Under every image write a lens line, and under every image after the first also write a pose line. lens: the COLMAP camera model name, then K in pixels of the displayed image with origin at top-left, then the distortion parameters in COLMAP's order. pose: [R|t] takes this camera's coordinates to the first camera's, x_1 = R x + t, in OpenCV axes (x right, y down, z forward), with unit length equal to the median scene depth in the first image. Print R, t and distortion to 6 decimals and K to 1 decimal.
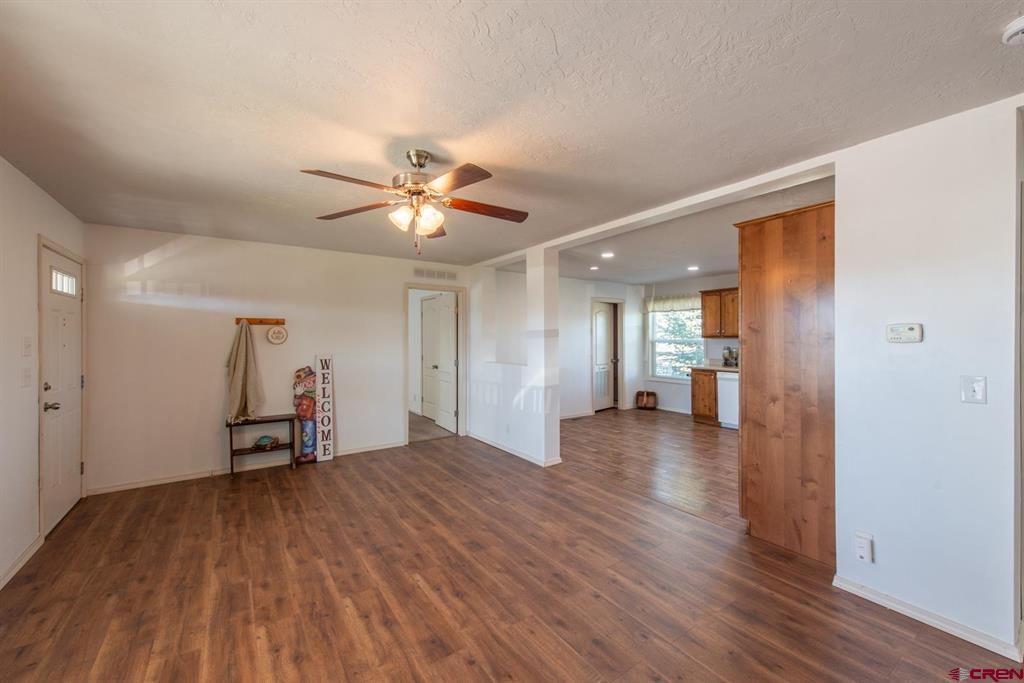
lens RADIAL K [[410.0, 0, 520.6], [0, 410.0, 338.9], [0, 0, 1]] dist [0.003124, -0.000191]
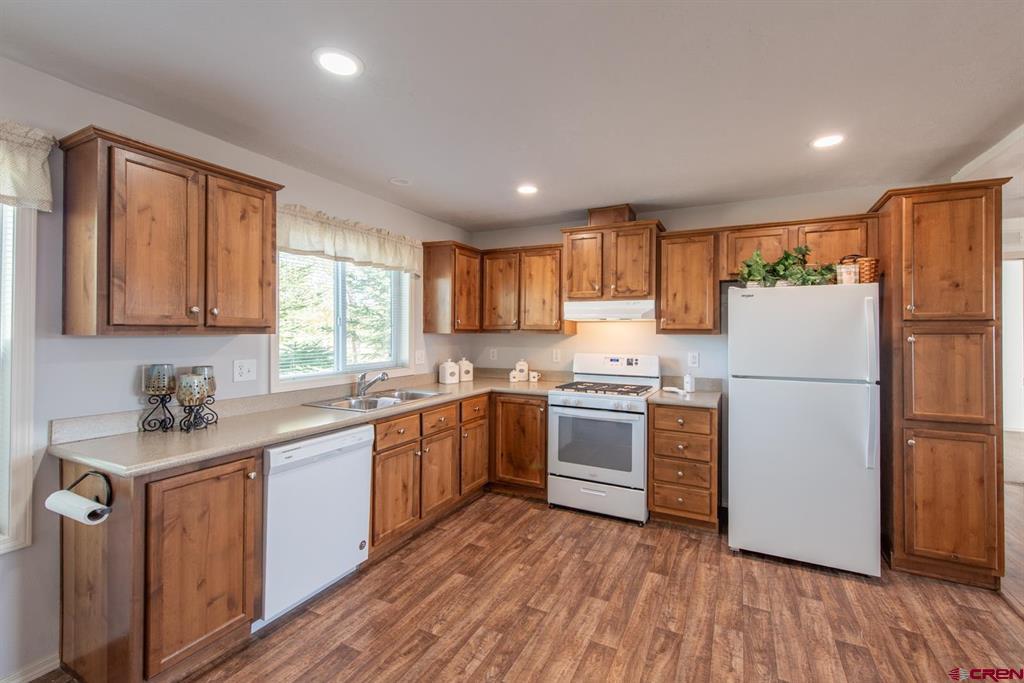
lens RADIAL K [[425.4, 0, 532.0], [0, 425.4, 330.2], [0, 0, 1]] dist [0.002954, 0.000064]
pose [[-0.484022, 0.009309, 0.875006, 0.172610], [0.003097, 0.999955, -0.008924, -0.001884], [-0.875050, -0.001609, -0.484030, 1.352132]]
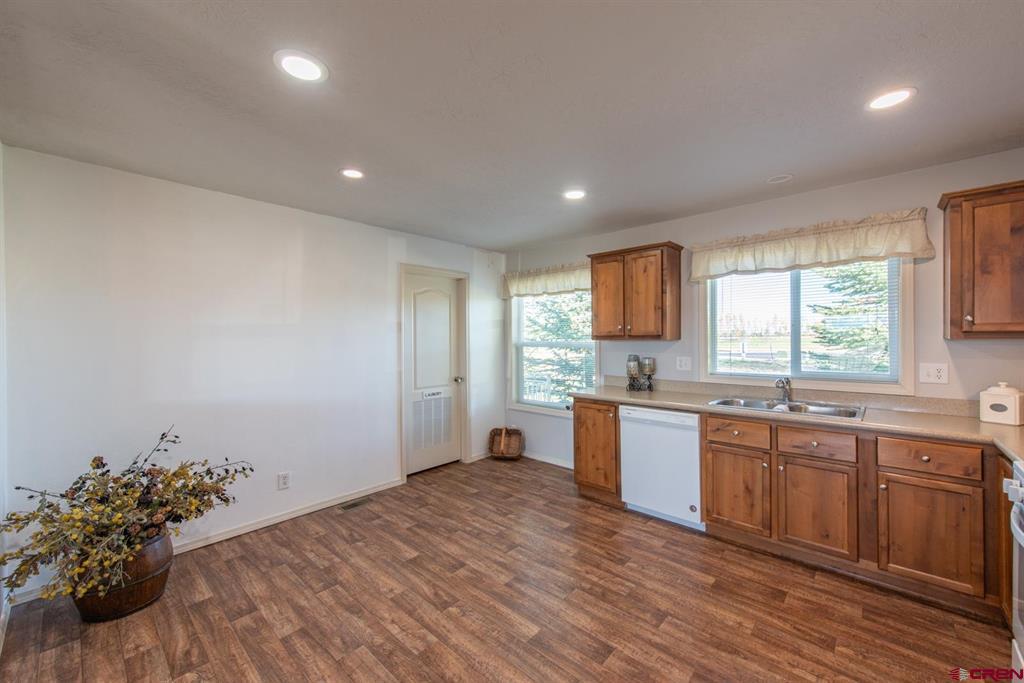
lens RADIAL K [[400.8, 0, 514.6], [0, 400.8, 340.3], [0, 0, 1]] dist [0.017659, -0.005447]
pose [[0.975676, -0.001044, 0.219214, 0.330045], [0.000855, 0.999999, 0.000956, -0.002667], [-0.219215, -0.000745, 0.975676, 0.737902]]
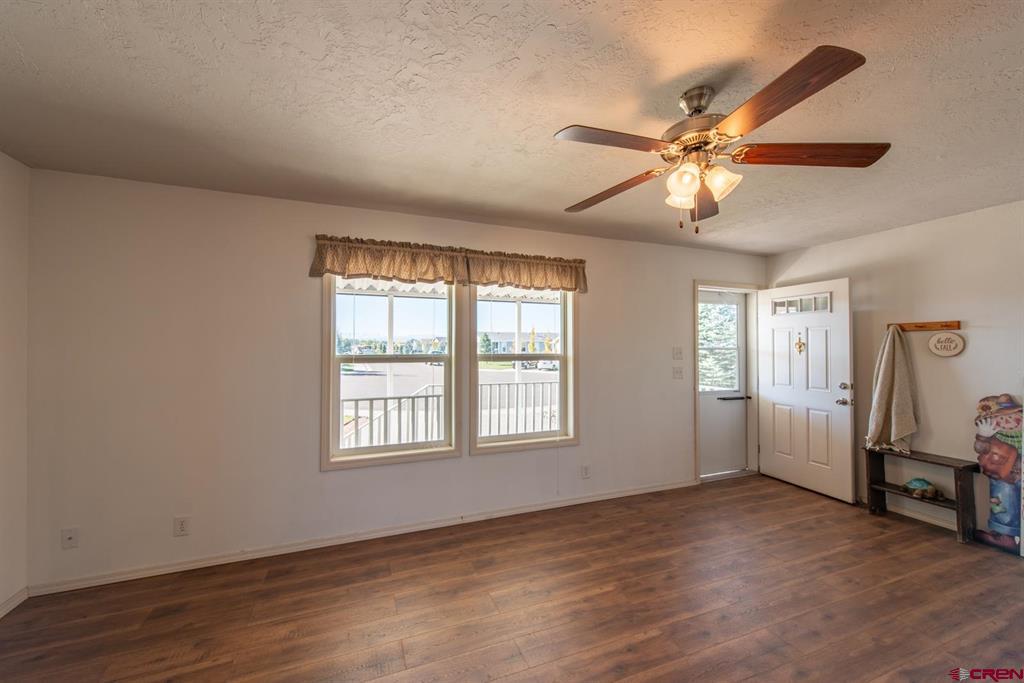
lens RADIAL K [[400.8, 0, 514.6], [0, 400.8, 340.3], [0, 0, 1]] dist [0.017659, -0.005447]
pose [[-0.229083, -0.010282, -0.973353, 0.258034], [-0.003547, 0.999946, -0.009729, -0.006265], [0.973400, 0.001223, -0.229107, 0.423080]]
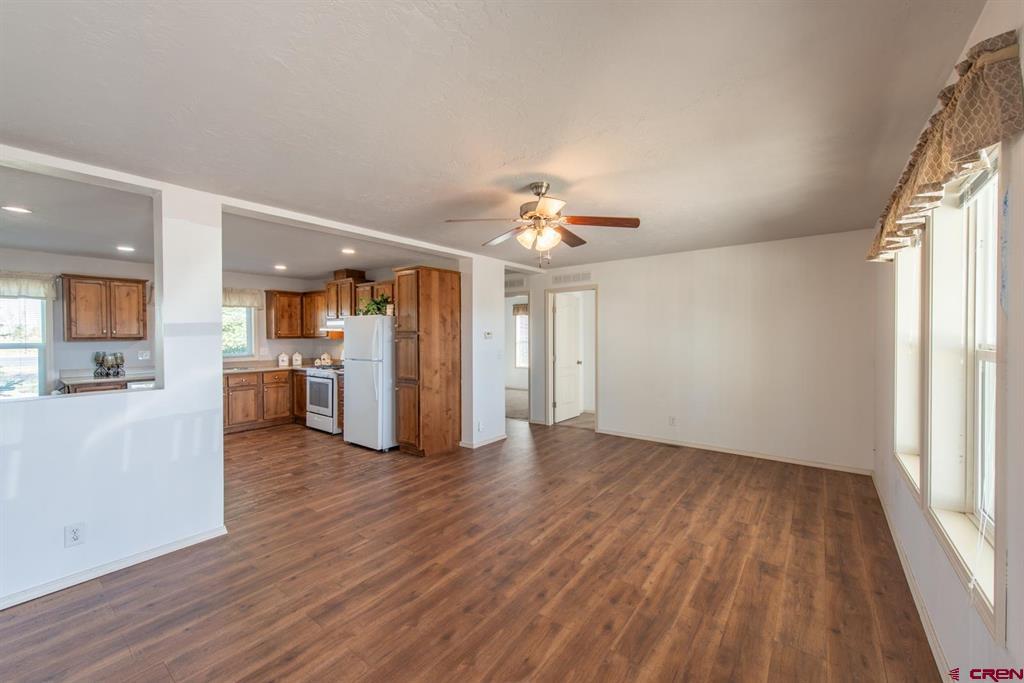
lens RADIAL K [[400.8, 0, 514.6], [0, 400.8, 340.3], [0, 0, 1]] dist [0.017659, -0.005447]
pose [[-0.303205, -0.005400, 0.952910, -0.681950], [0.010775, 0.999901, 0.009094, -0.001819], [-0.952865, 0.013025, -0.303116, 0.718615]]
